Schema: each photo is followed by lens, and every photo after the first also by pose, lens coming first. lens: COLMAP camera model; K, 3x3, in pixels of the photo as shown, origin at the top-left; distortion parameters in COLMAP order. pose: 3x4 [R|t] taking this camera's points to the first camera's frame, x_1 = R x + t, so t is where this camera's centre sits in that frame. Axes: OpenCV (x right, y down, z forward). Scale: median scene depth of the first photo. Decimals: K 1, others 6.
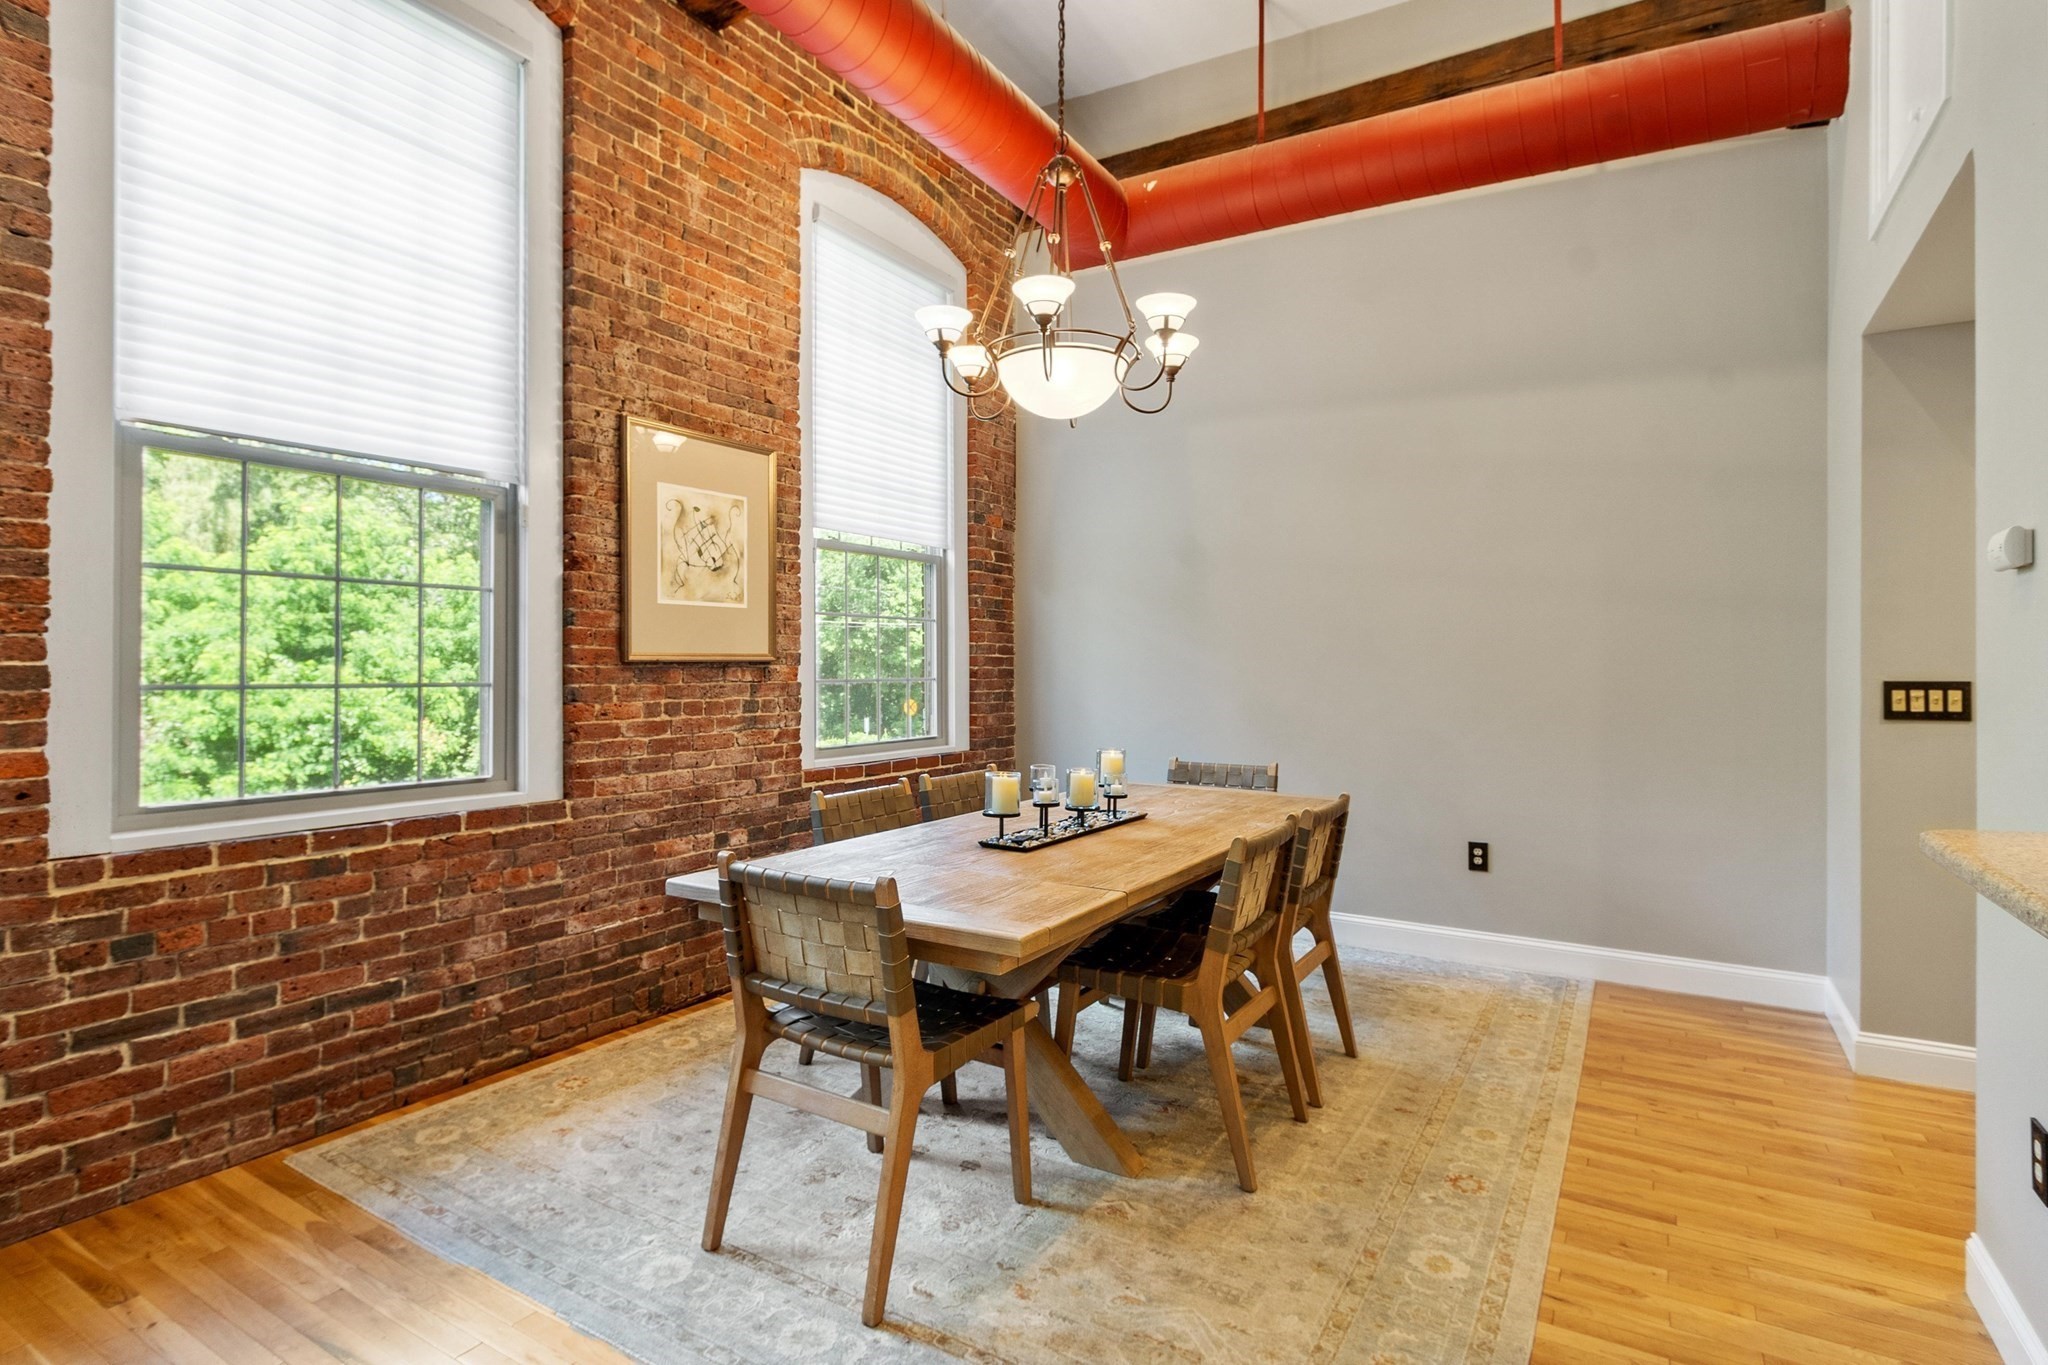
lens RADIAL K [[1035.4, 0, 989.0], [0, 1035.4, 665.7], [0, 0, 1]] dist [-0.003271, -0.000307]
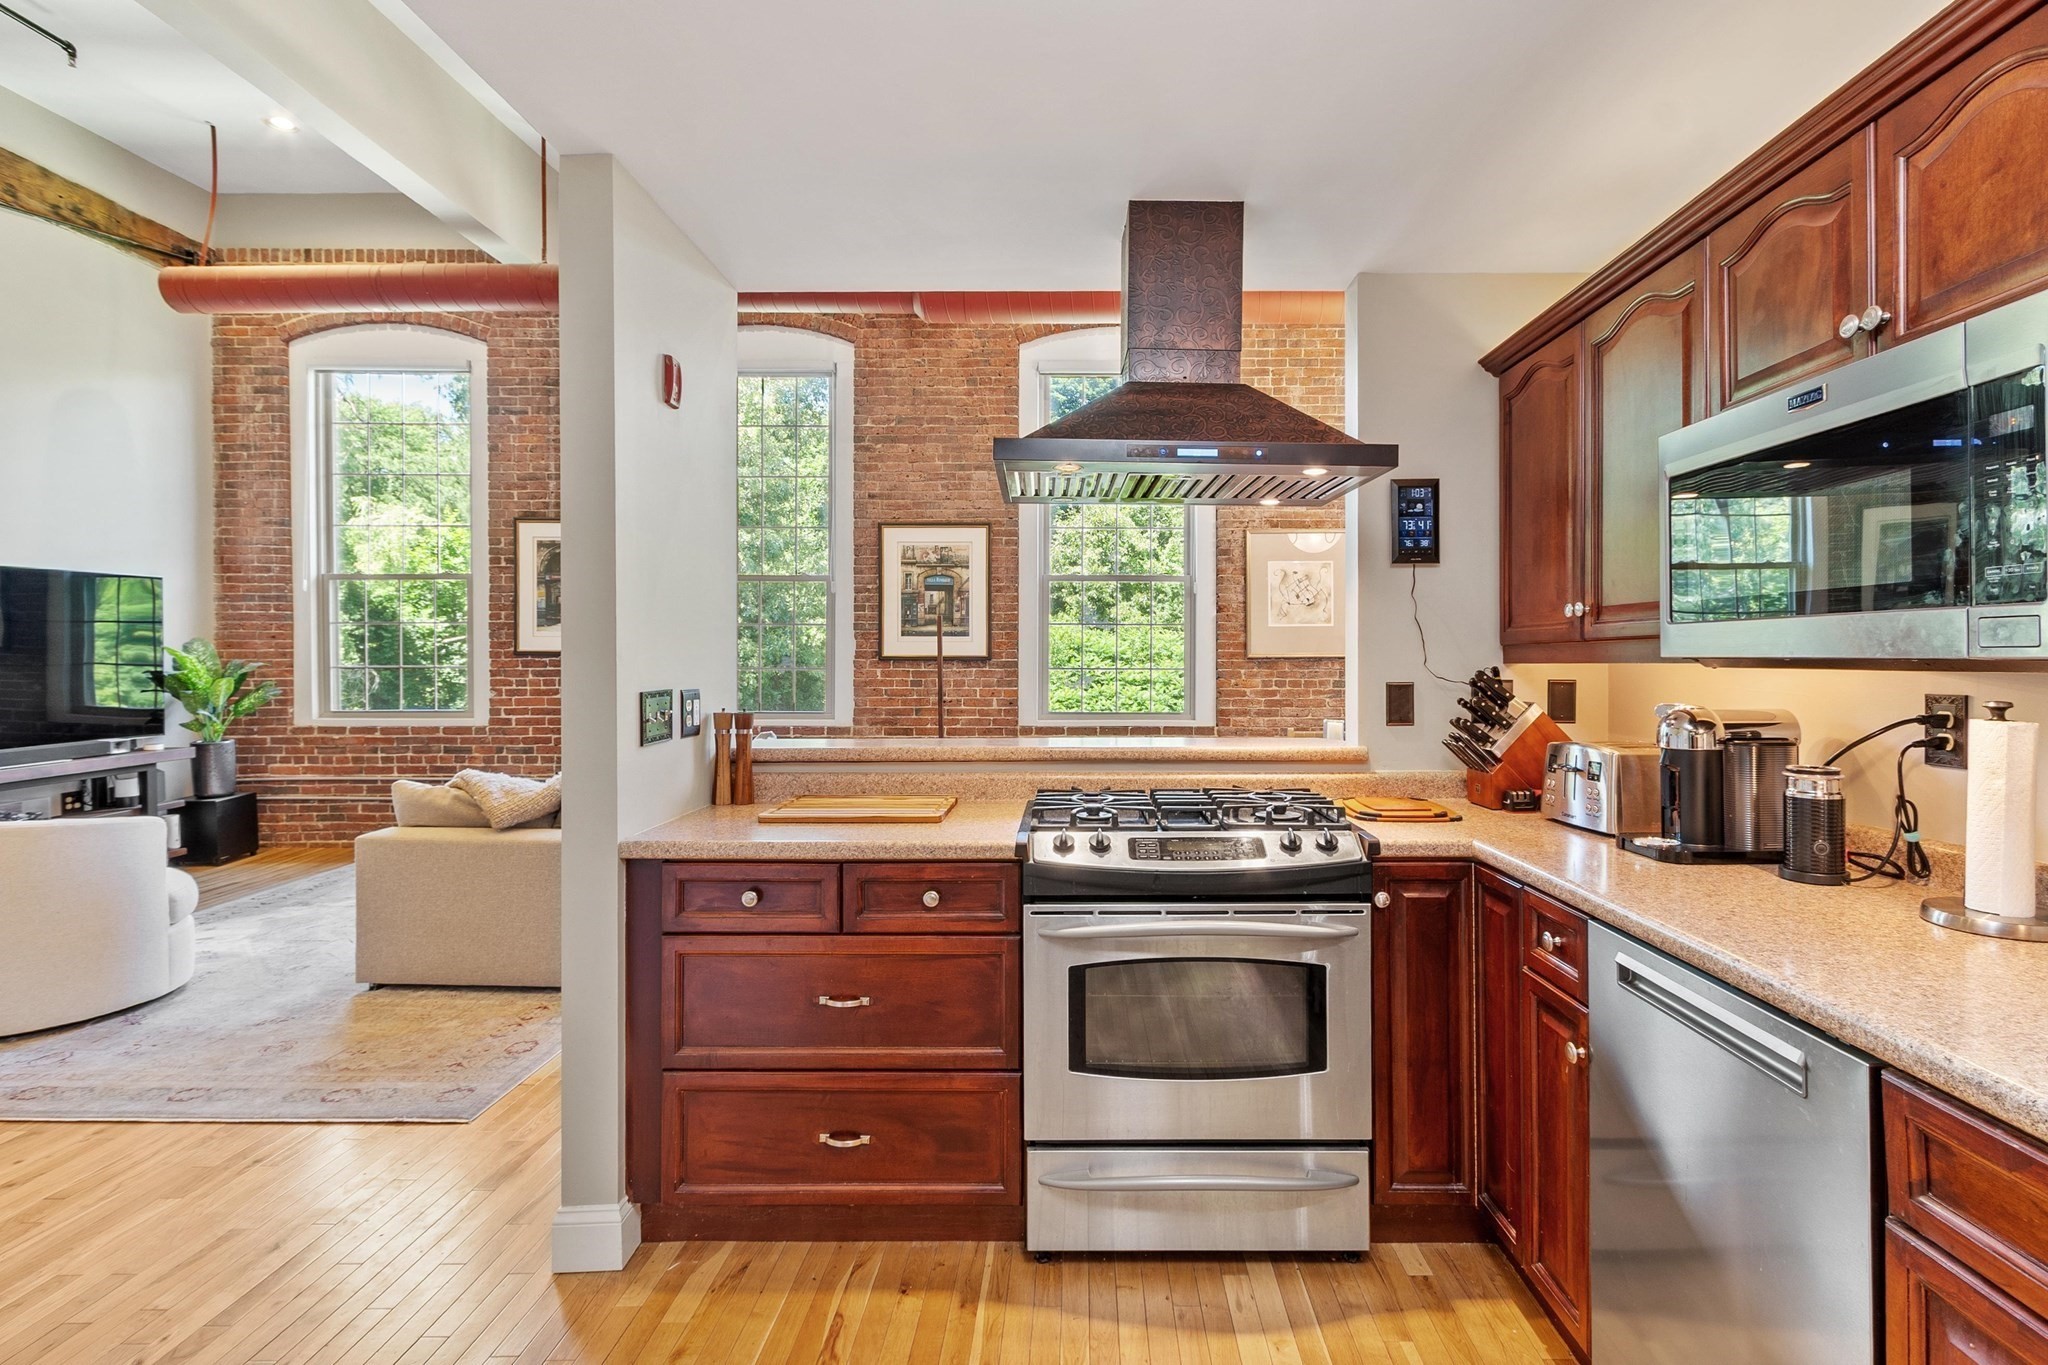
lens RADIAL K [[984.4, 0, 1071.5], [0, 984.4, 658.8], [0, 0, 1]] dist [0.008273, -0.000156]
pose [[0.532252, -0.001702, -0.846584, 1.038513], [0.001908, 0.999998, -0.000811, -0.001555], [0.846584, -0.001183, 0.532255, -0.253845]]
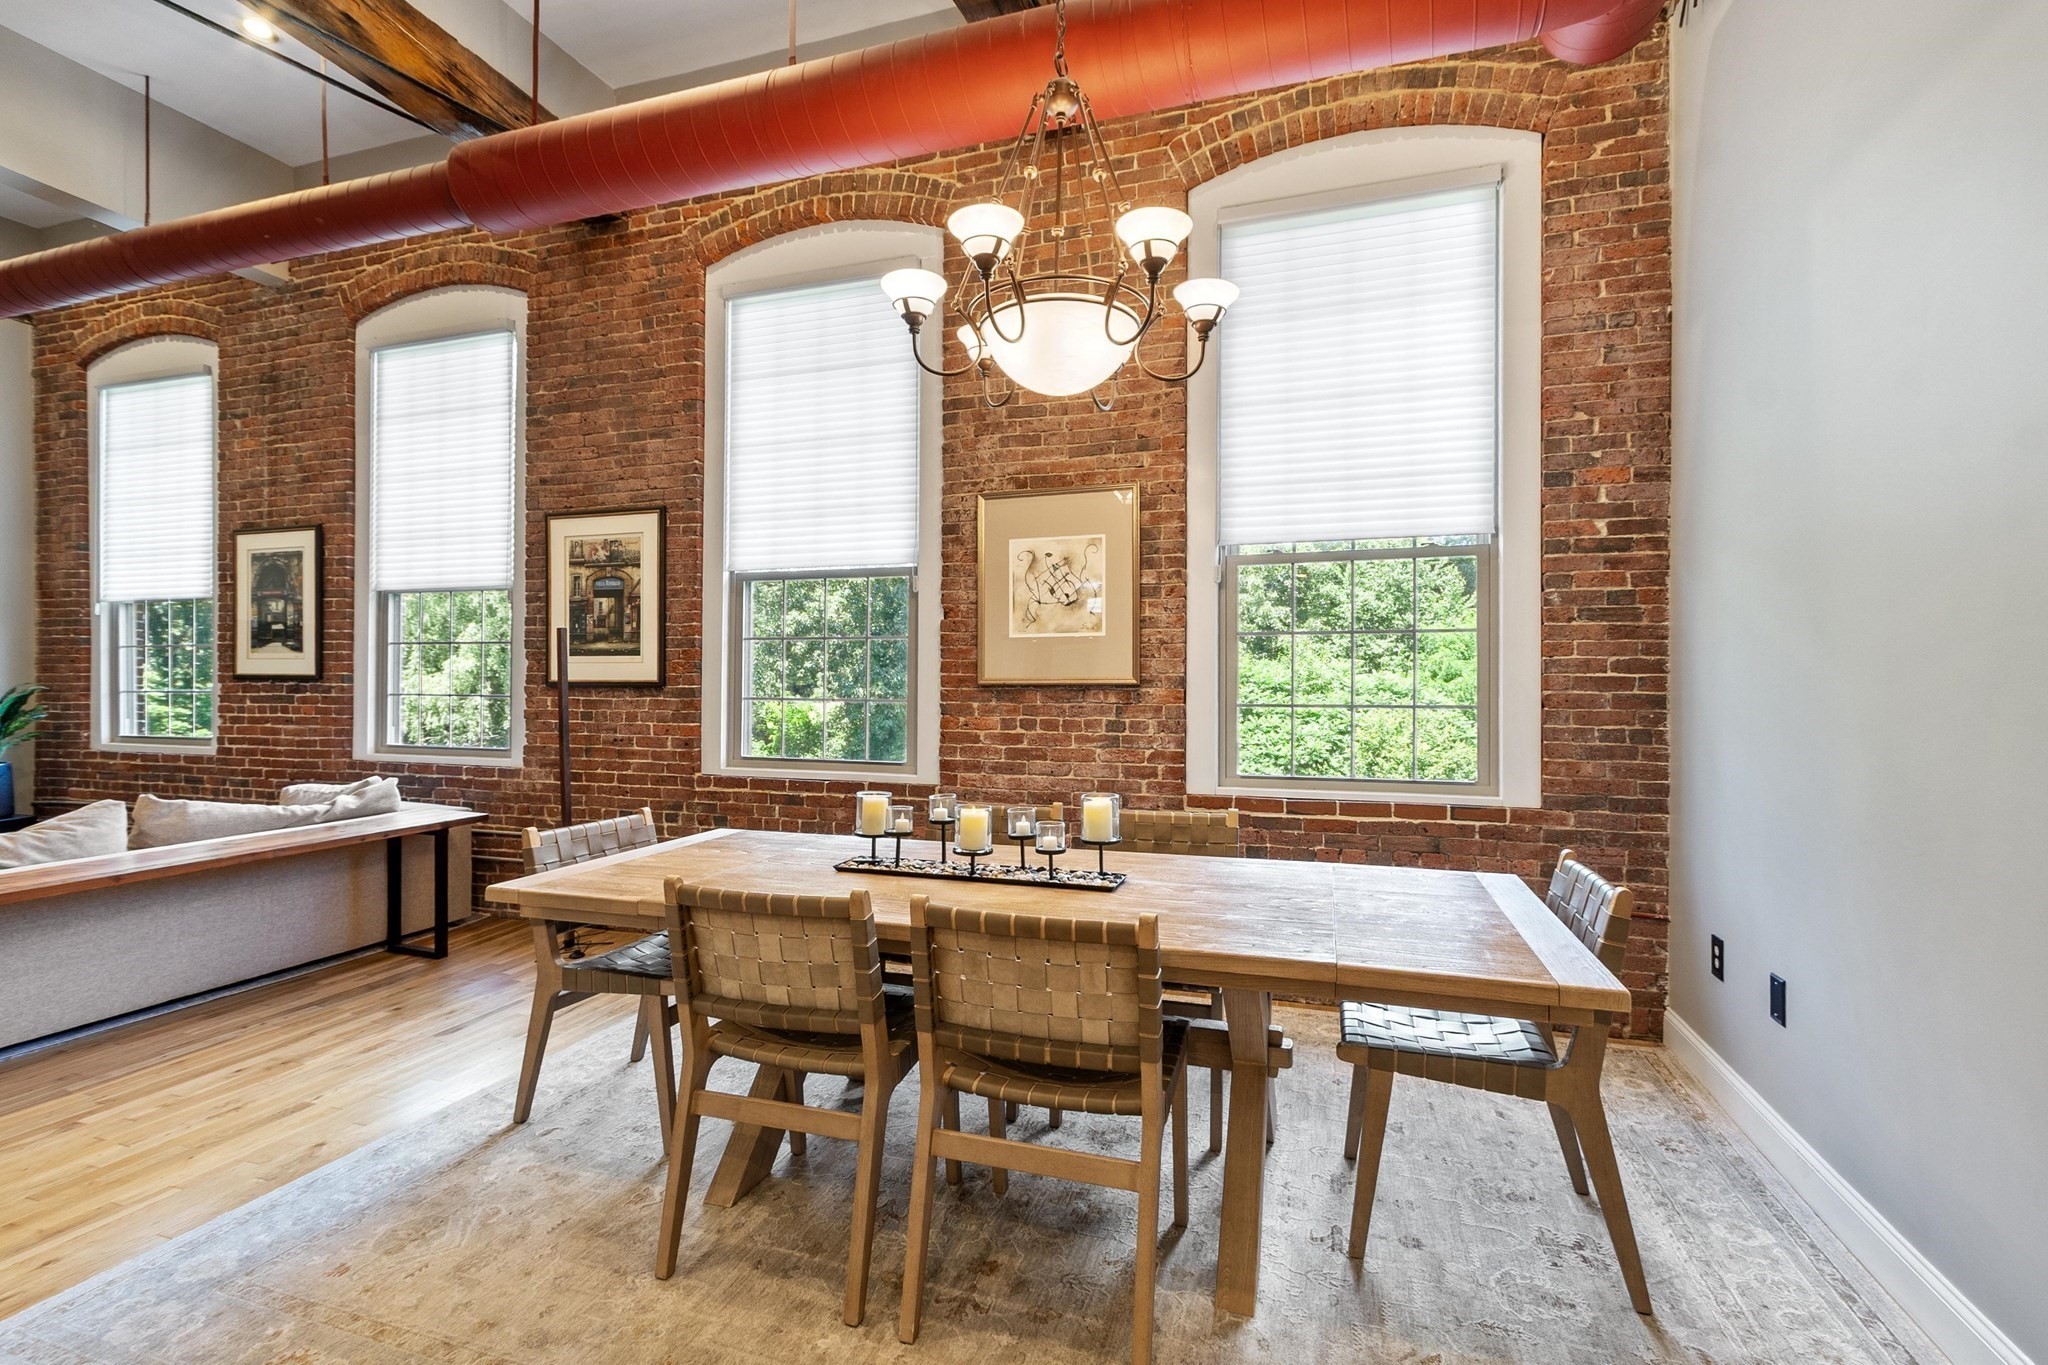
lens RADIAL K [[899.7, 0, 1014.2], [0, 899.7, 688.2], [0, 0, 1]] dist [0.002057, -0.000249]
pose [[0.250983, -0.001580, -0.967990, 0.758408], [-0.003574, 0.999990, -0.002559, 0.002855], [0.967985, 0.004102, 0.250974, 0.771446]]
